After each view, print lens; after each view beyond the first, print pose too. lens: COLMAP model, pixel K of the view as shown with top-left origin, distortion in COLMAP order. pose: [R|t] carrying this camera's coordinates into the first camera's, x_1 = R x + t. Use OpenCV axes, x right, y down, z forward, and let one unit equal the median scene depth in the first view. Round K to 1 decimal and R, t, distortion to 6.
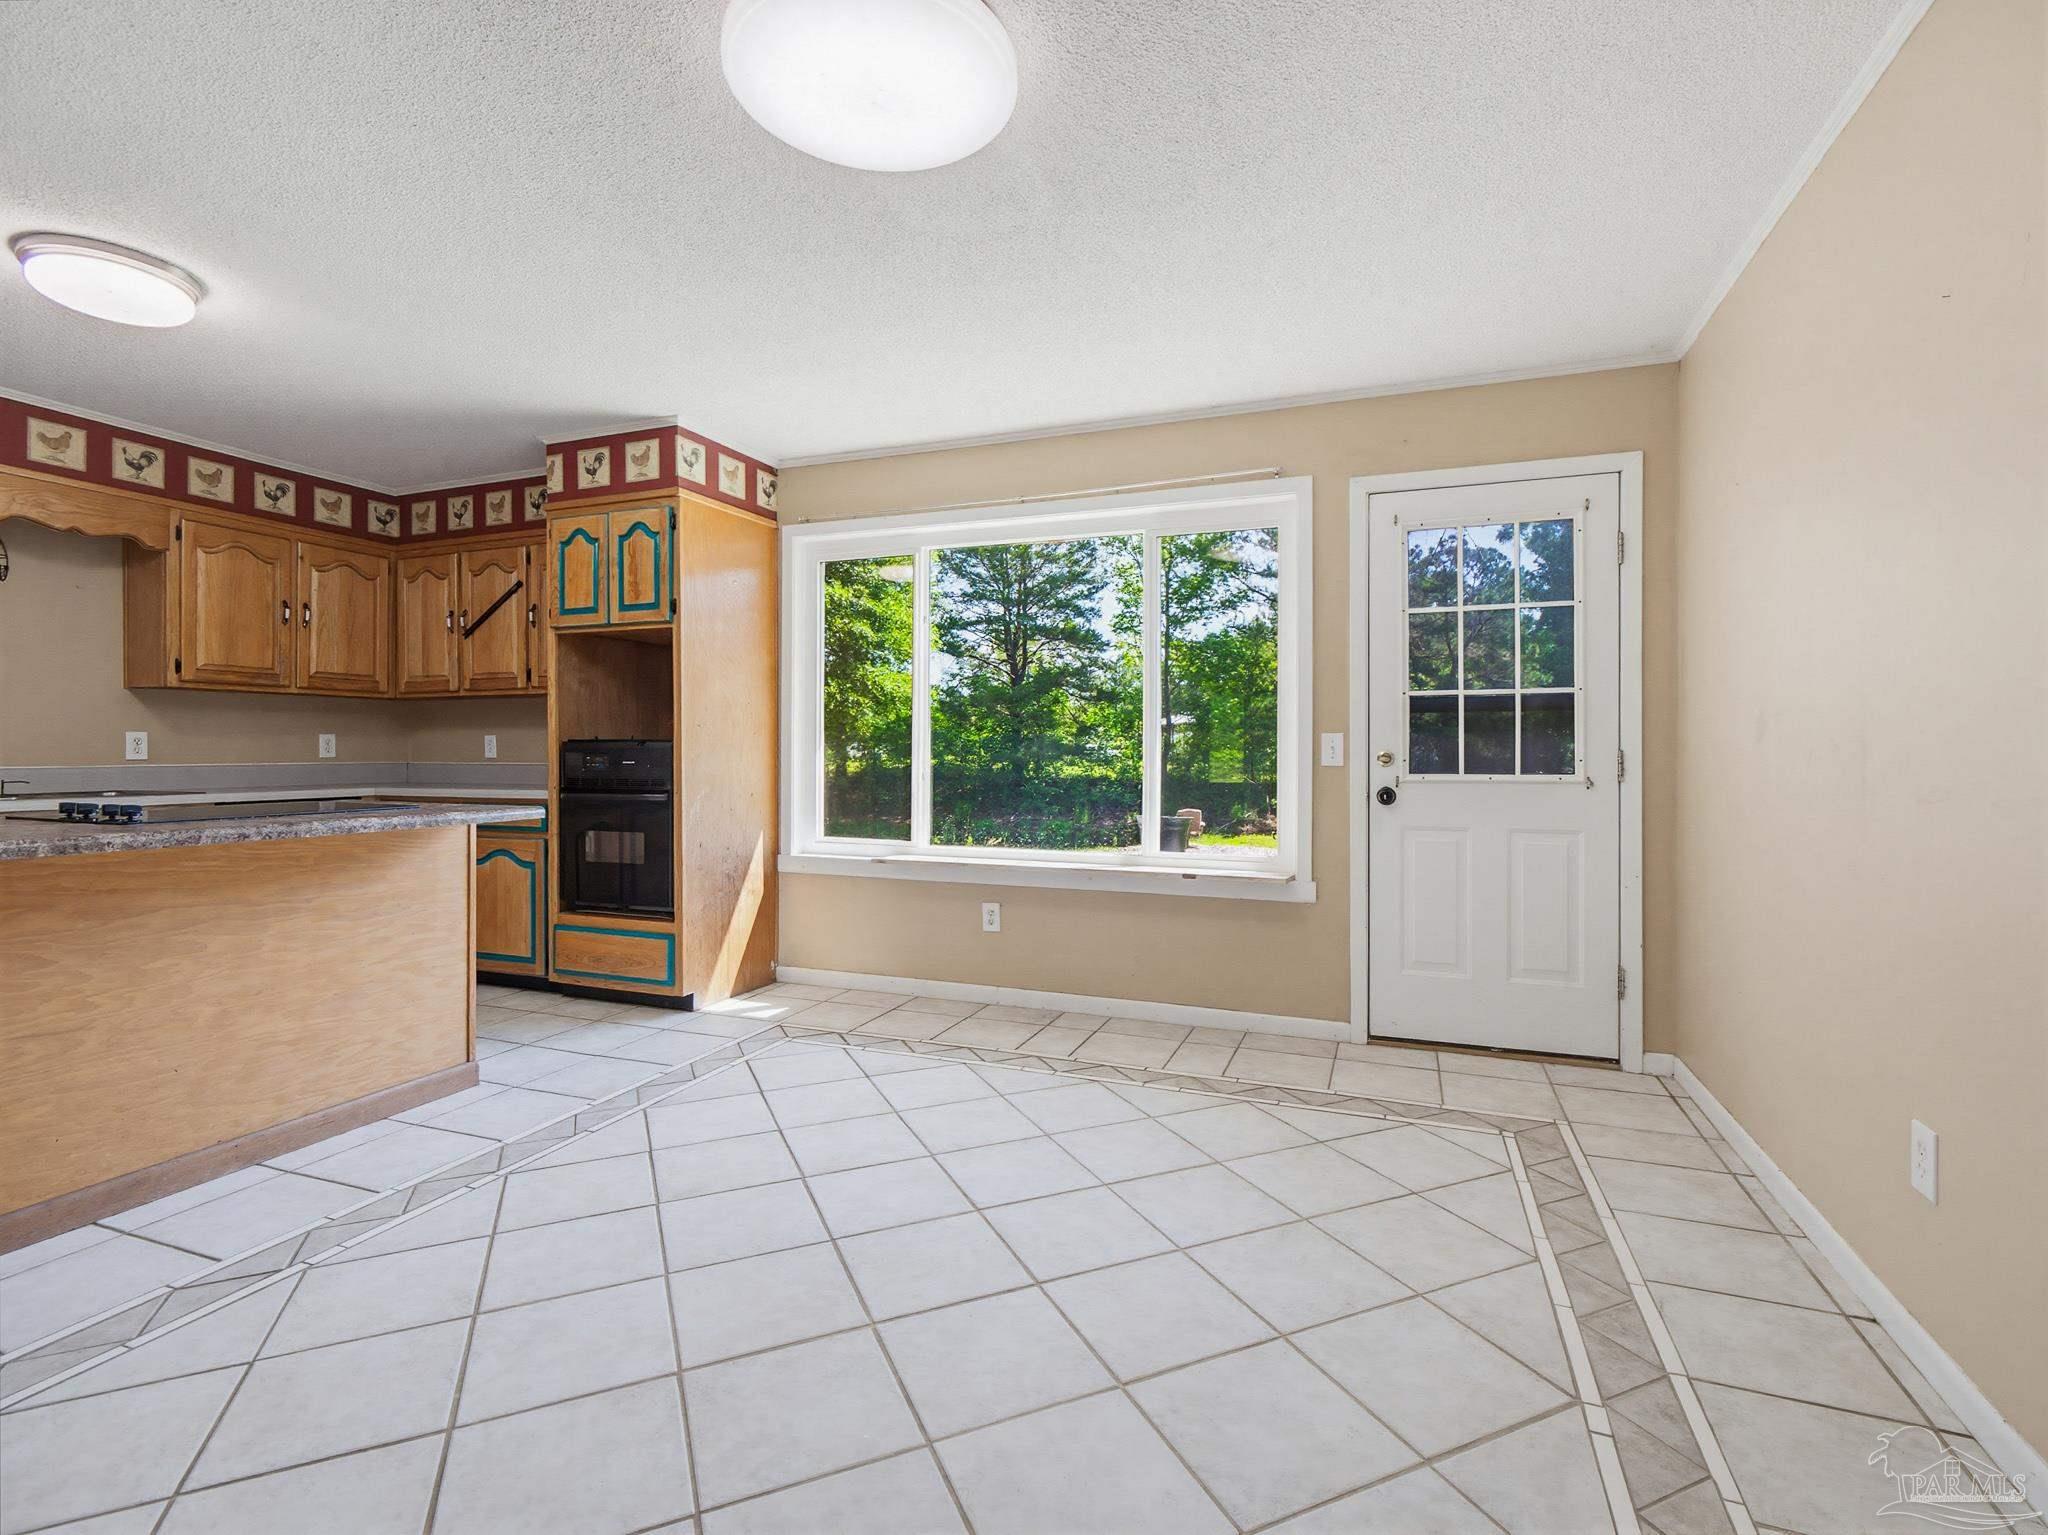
lens RADIAL K [[975.2, 0, 1035.8], [0, 975.2, 749.8], [0, 0, 1]] dist [-0.003108, 0.000209]
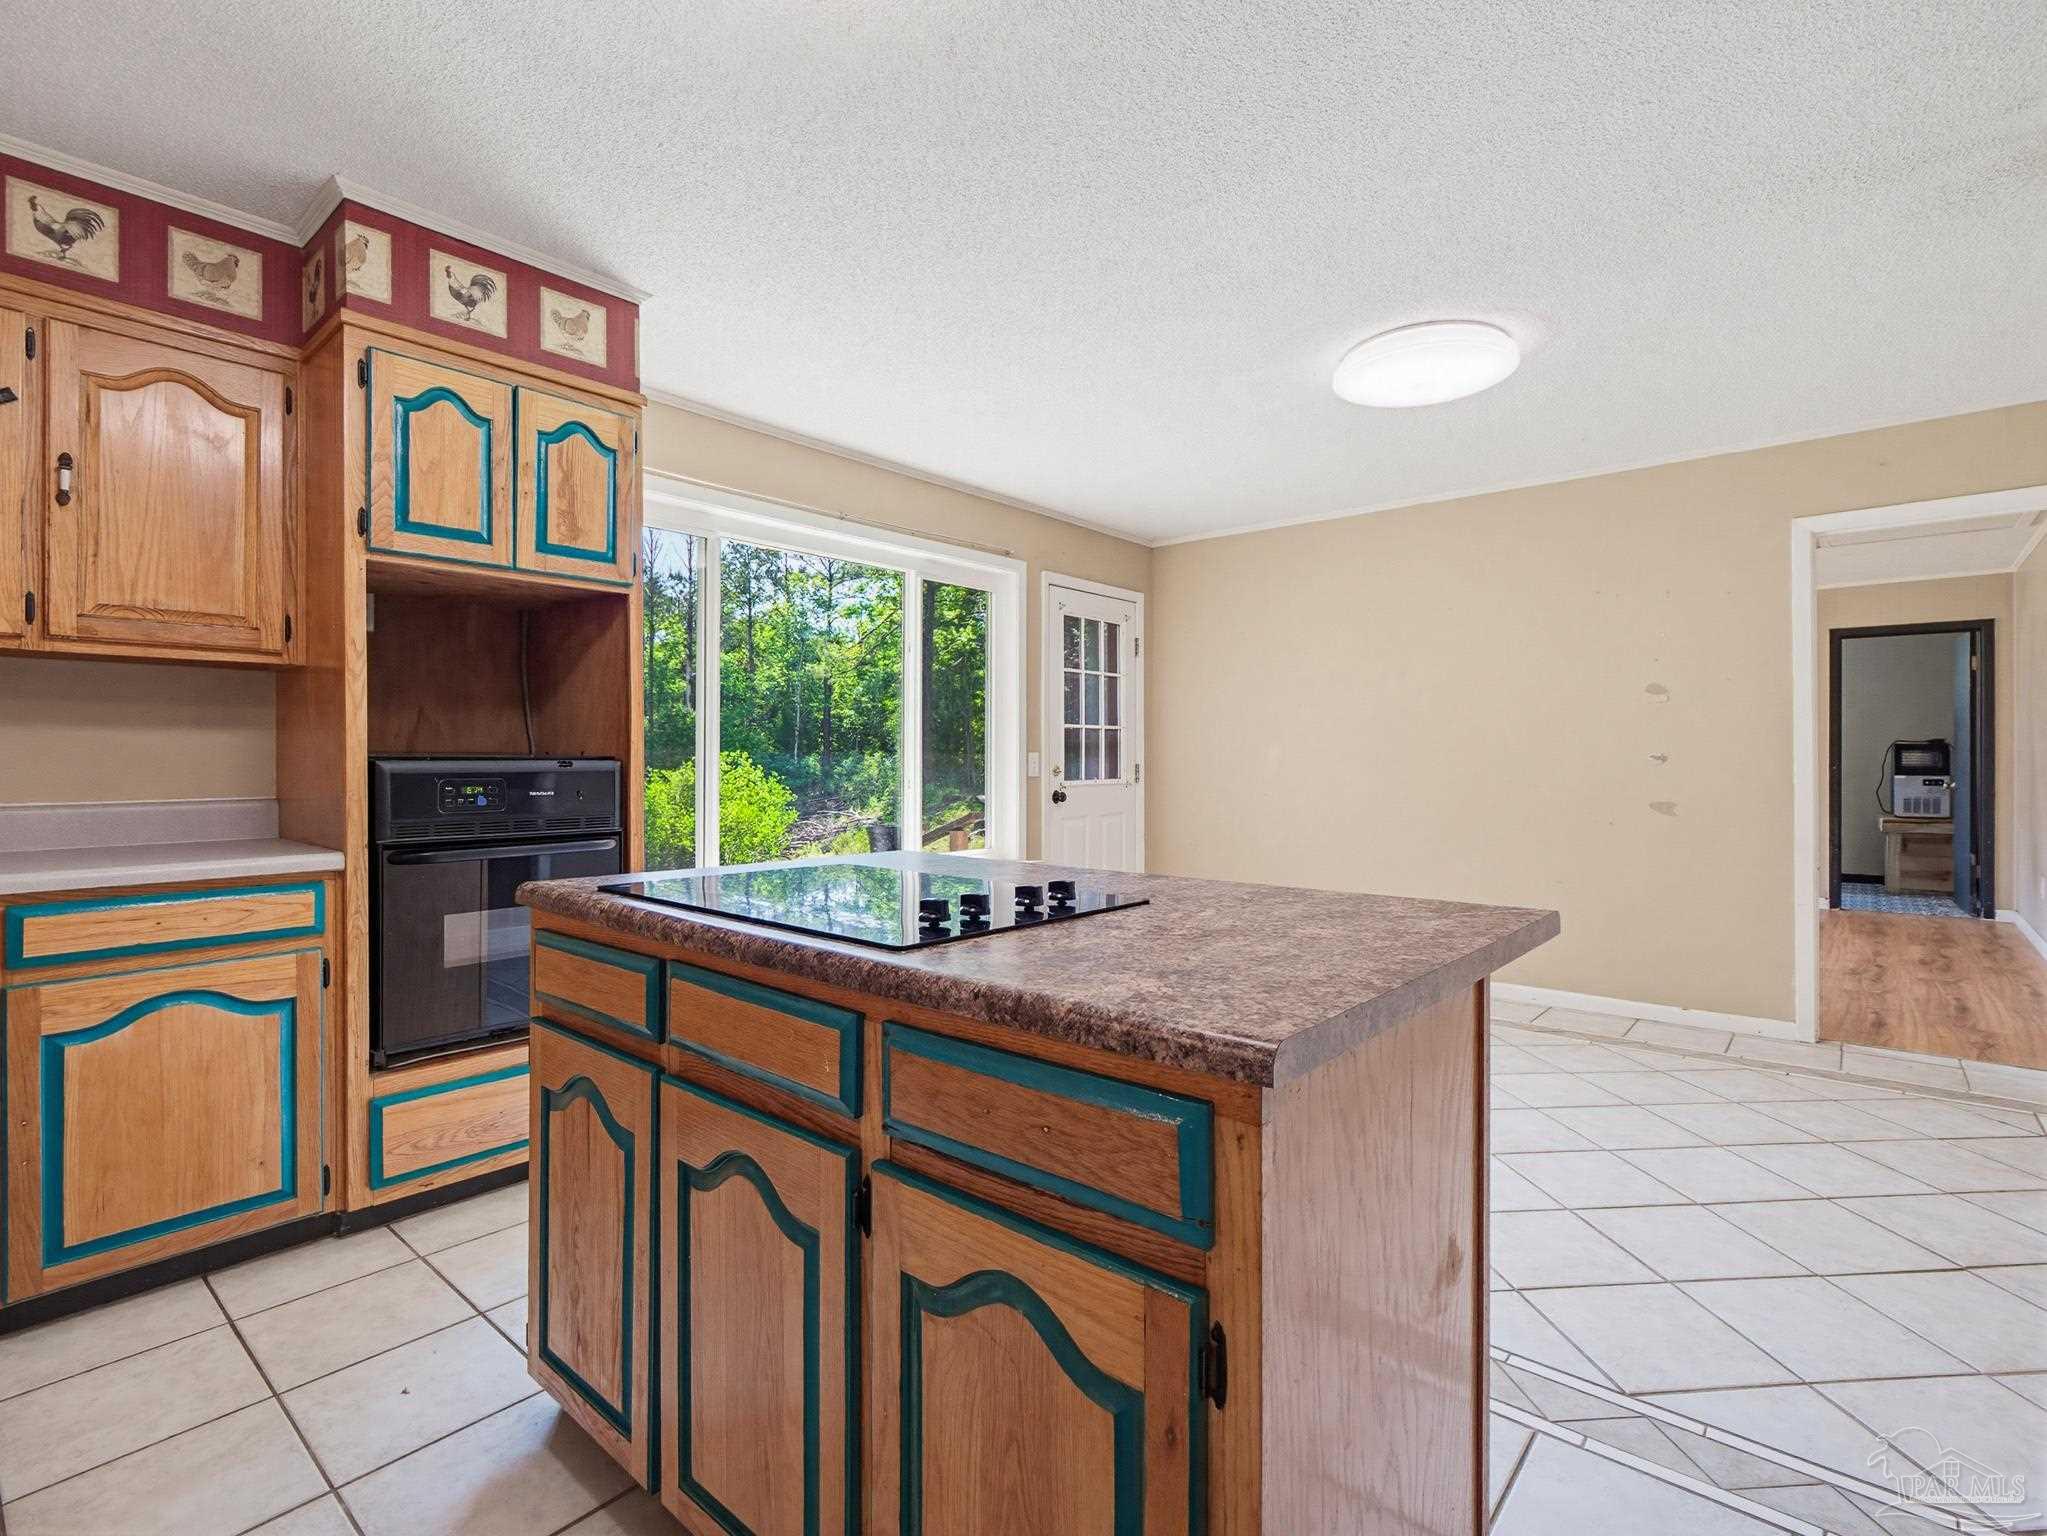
lens RADIAL K [[974.8, 0, 1026.3], [0, 974.8, 753.8], [0, 0, 1]] dist [-0.003108, 0.000209]
pose [[0.341258, 0.002569, 0.939966, -0.927118], [-0.002351, 0.999995, -0.001879, -0.012364], [-0.939967, -0.001569, 0.341262, 0.502710]]
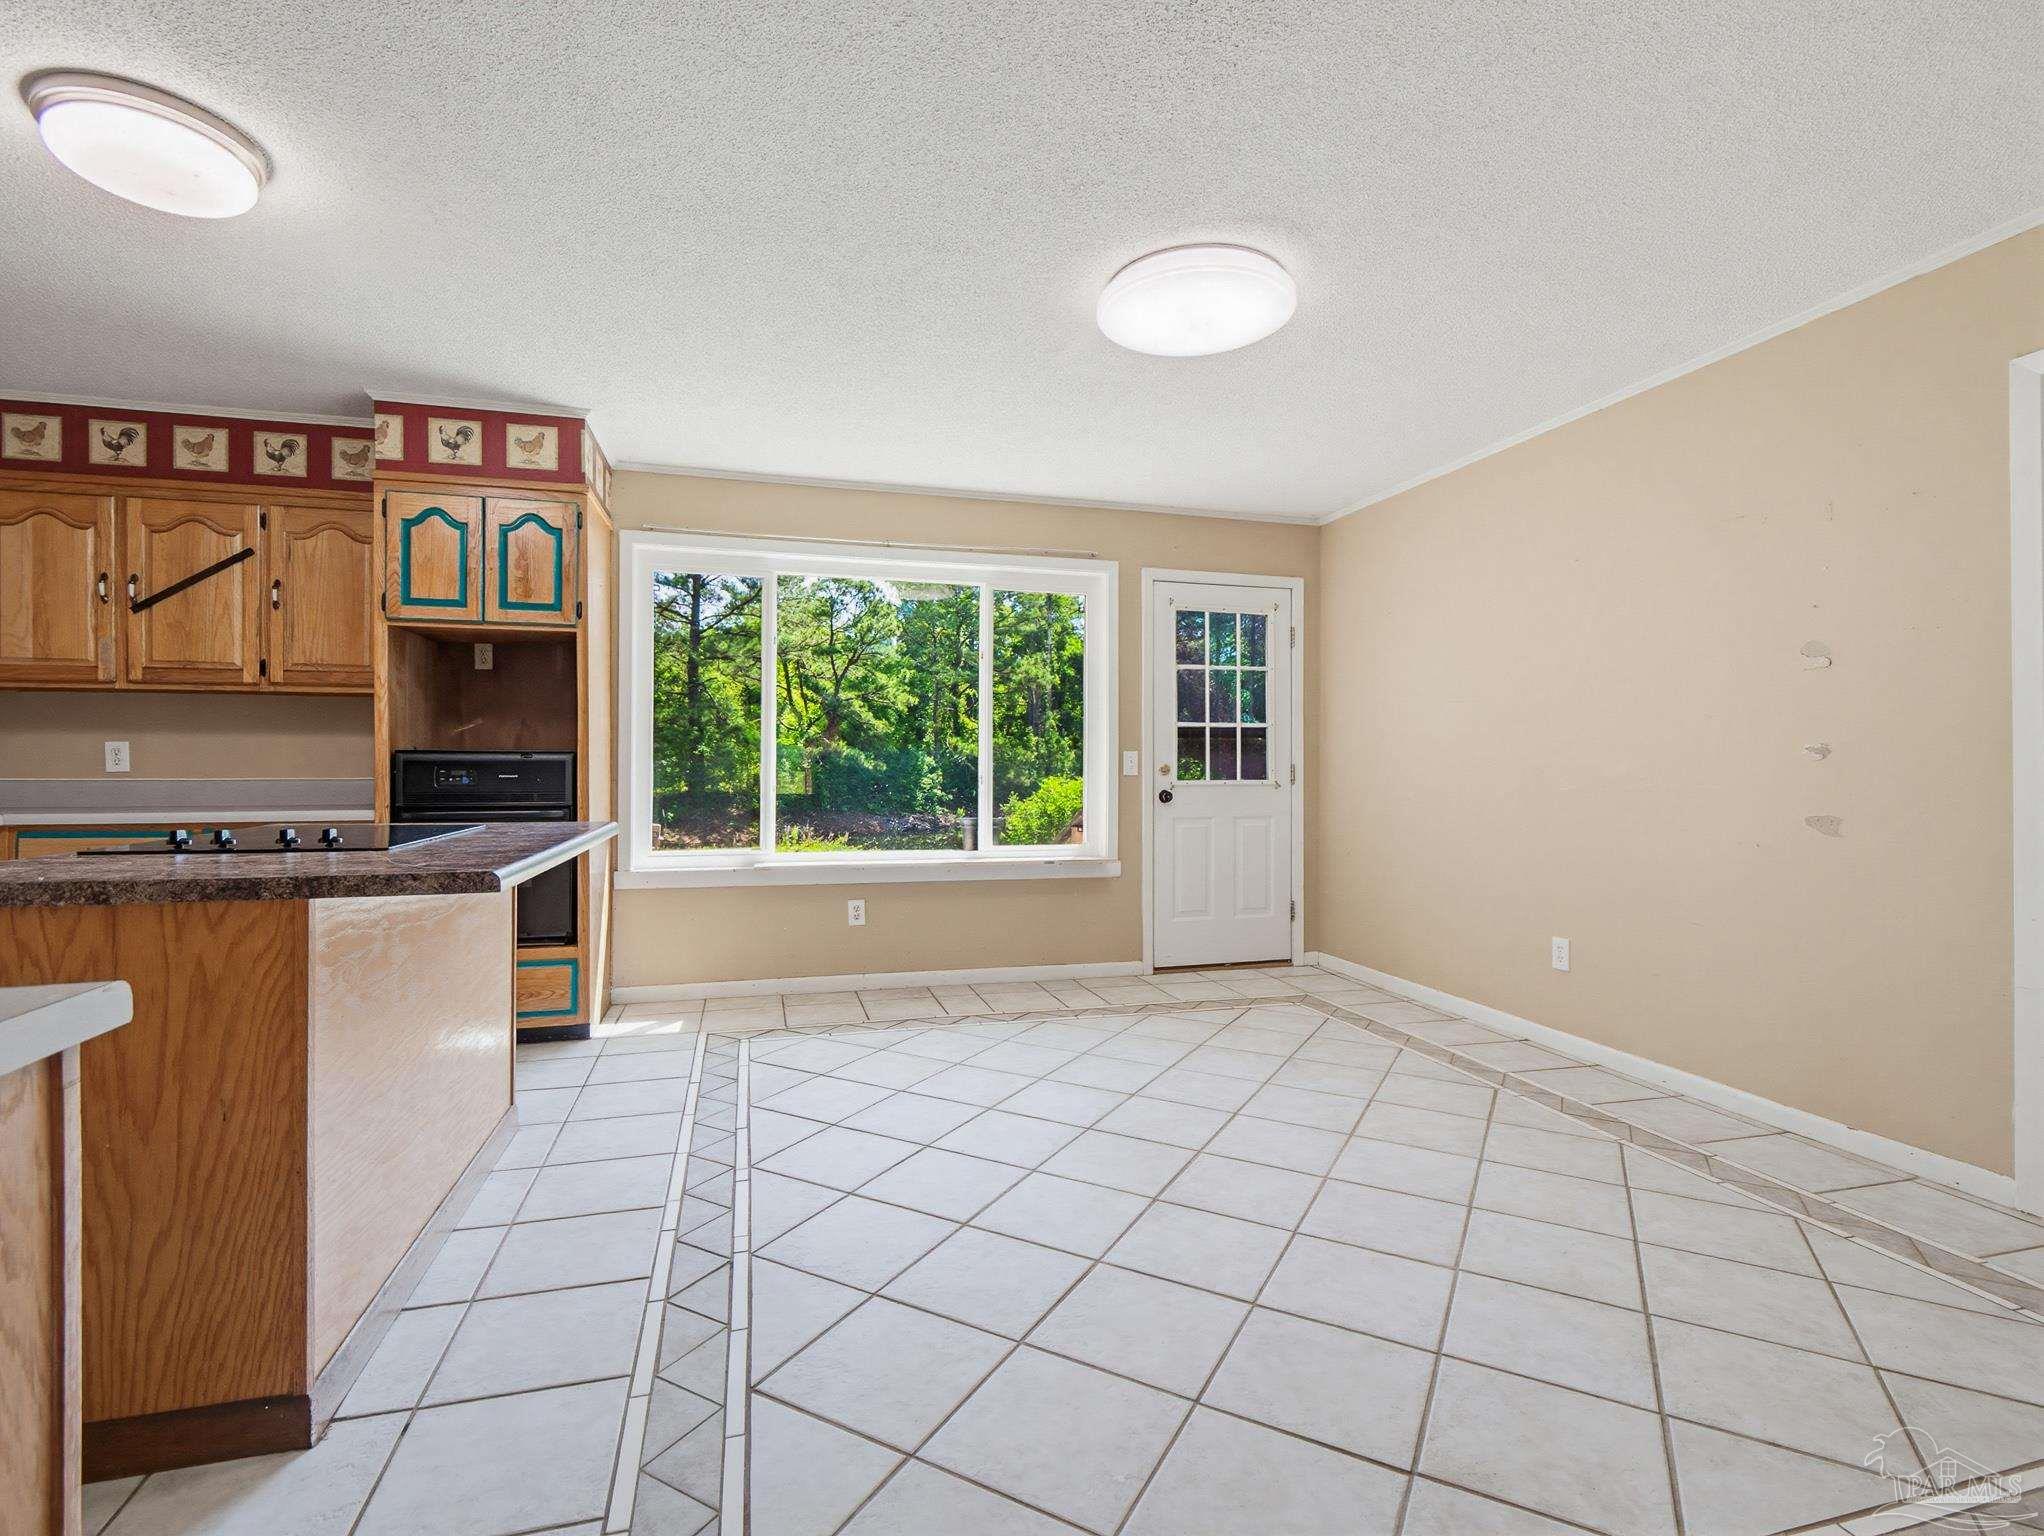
lens RADIAL K [[973.3, 0, 1029.4], [0, 973.3, 760.3], [0, 0, 1]] dist [-0.003108, 0.000209]
pose [[0.801732, 0.003623, 0.597672, -0.584664], [-0.002892, 0.999993, -0.002182, -0.001270], [-0.597676, 0.000021, 0.801738, -0.014571]]
